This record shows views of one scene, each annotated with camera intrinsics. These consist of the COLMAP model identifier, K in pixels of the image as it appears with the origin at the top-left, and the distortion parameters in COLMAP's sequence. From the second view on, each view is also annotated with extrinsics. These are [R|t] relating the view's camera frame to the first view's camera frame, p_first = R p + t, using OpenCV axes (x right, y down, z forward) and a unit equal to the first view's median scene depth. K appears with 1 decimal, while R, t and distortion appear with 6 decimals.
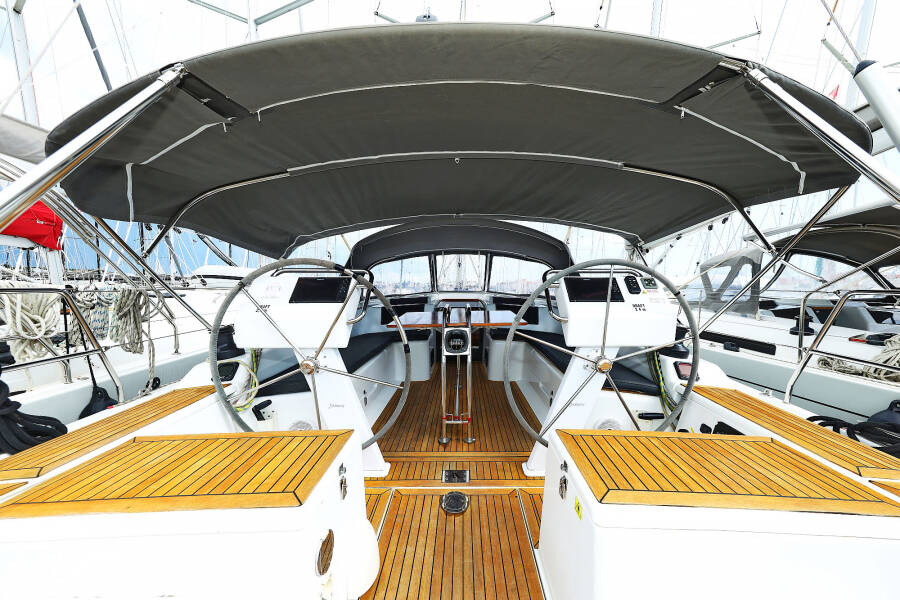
lens RADIAL K [[288.2, 0, 450.6], [0, 288.2, 281.9], [0, 0, 1]] dist [0.011593, -0.000044]
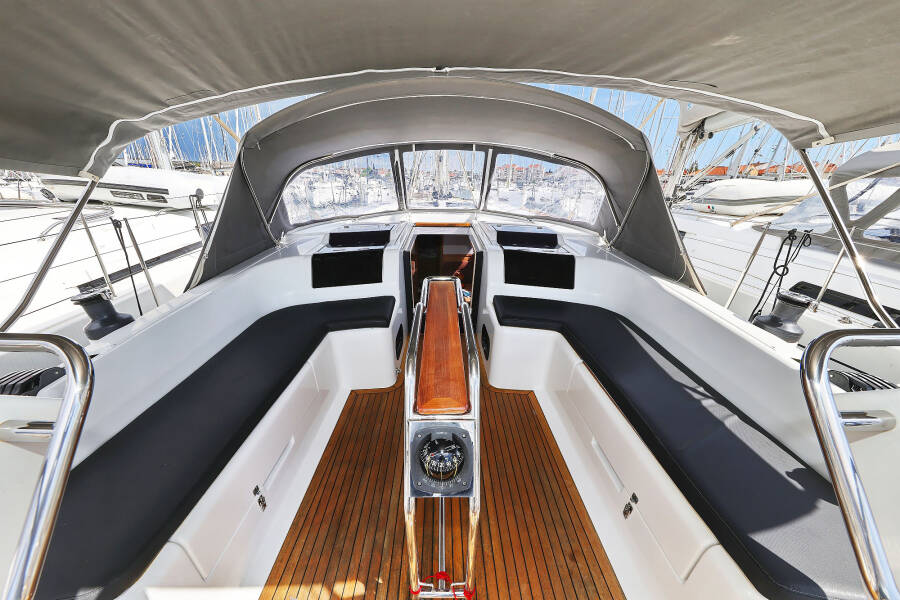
lens RADIAL K [[314.9, 0, 435.4], [0, 314.9, 299.2], [0, 0, 1]] dist [0.000321, 0.000058]
pose [[0.999777, -0.011947, 0.017437, 0.002866], [0.004358, 0.923728, 0.383024, -0.061359], [-0.020683, -0.382863, 0.923574, 0.280966]]
